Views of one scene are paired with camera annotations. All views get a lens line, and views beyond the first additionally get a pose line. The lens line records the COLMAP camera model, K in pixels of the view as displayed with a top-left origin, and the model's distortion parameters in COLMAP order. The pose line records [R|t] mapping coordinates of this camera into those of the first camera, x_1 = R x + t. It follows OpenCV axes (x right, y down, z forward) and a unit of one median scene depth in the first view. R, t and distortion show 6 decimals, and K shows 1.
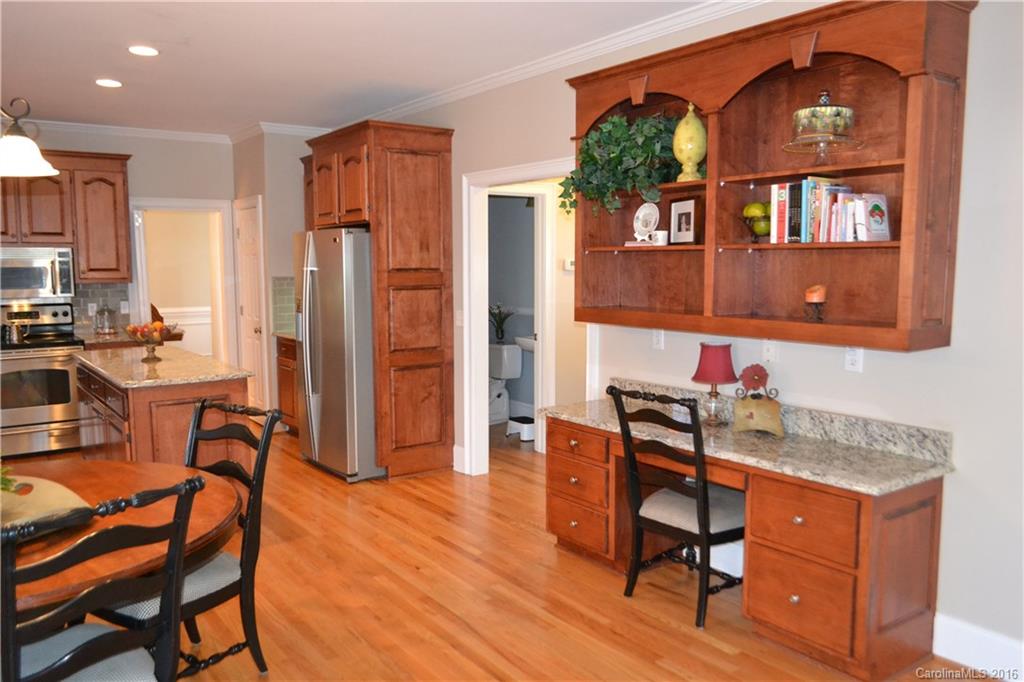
lens RADIAL K [[811.9, 0, 513.0], [0, 811.9, 348.9], [0, 0, 1]] dist [-0.025197, 0.015258]
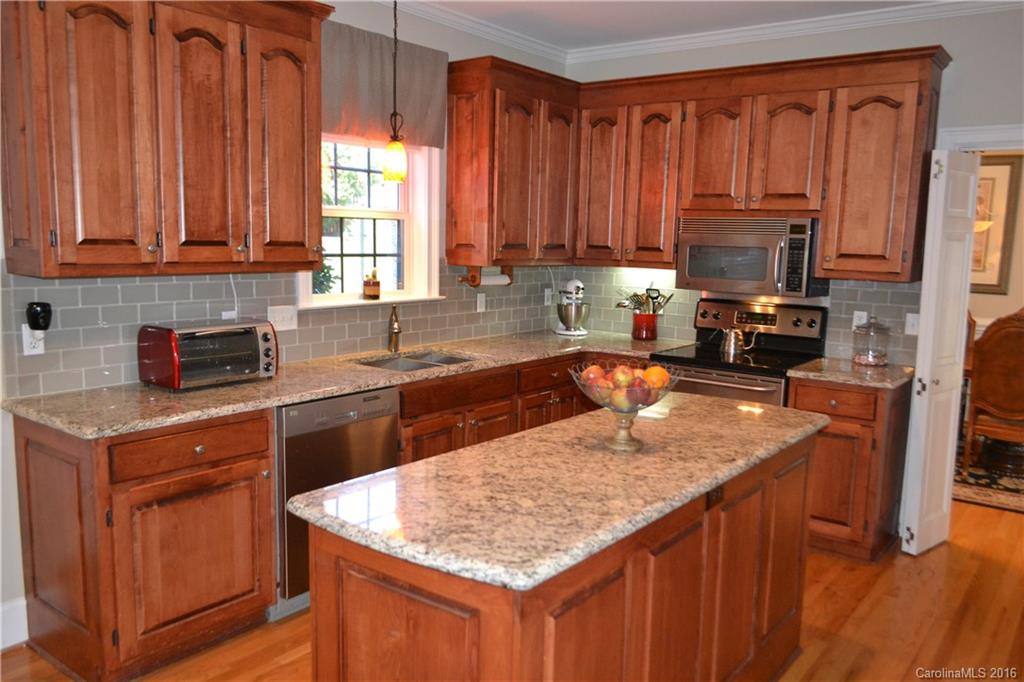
lens RADIAL K [[811.9, 0, 512.9], [0, 811.9, 342.0], [0, 0, 1]] dist [-0.025197, 0.015258]
pose [[0.290555, 0.136720, -0.947040, -0.020076], [-0.128519, 0.986347, 0.102964, -0.065891], [0.948188, 0.091796, 0.304160, 0.599793]]
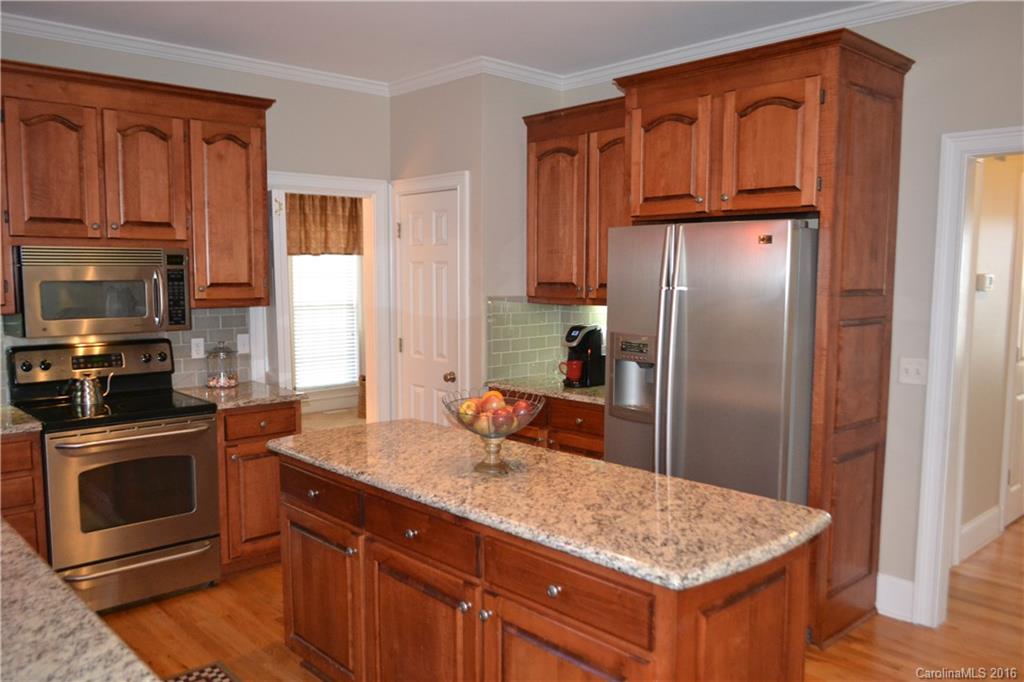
lens RADIAL K [[811.9, 0, 507.3], [0, 811.9, 341.6], [0, 0, 1]] dist [-0.025197, 0.015258]
pose [[0.992637, -0.004121, 0.121060, -0.379469], [0.006191, 0.999841, -0.016729, -0.044211], [-0.120972, 0.017356, 0.992504, 0.373024]]
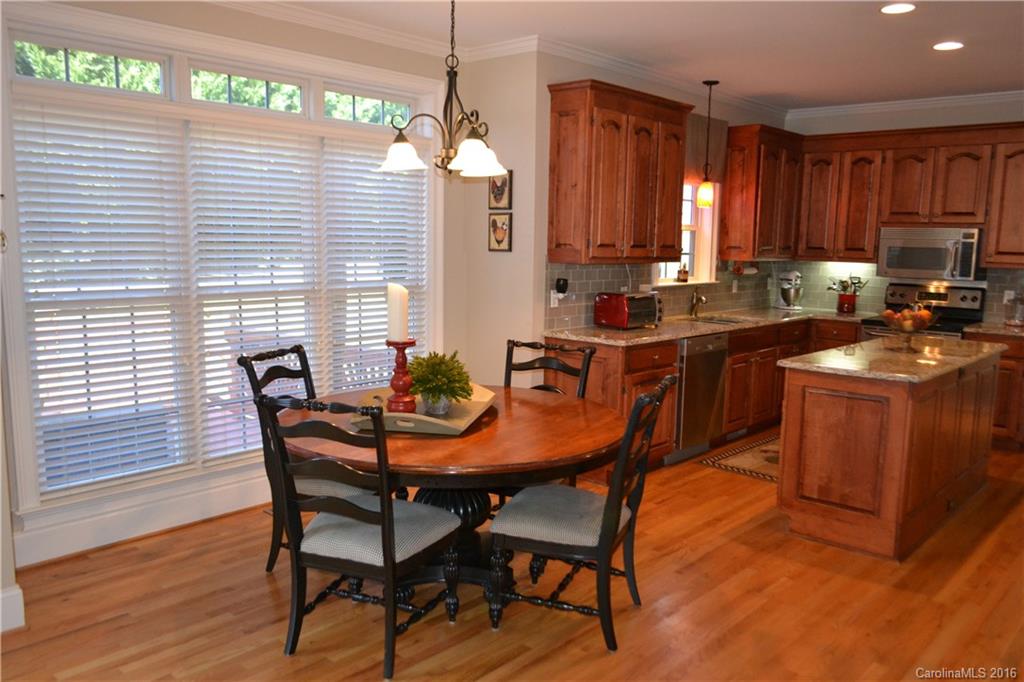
lens RADIAL K [[811.9, 0, 506.4], [0, 811.9, 341.6], [0, 0, 1]] dist [-0.025197, 0.015258]
pose [[0.204933, 0.133530, -0.969625, 0.257582], [-0.124686, 0.986141, 0.109451, -0.029877], [0.970802, 0.098469, 0.218742, 0.275740]]
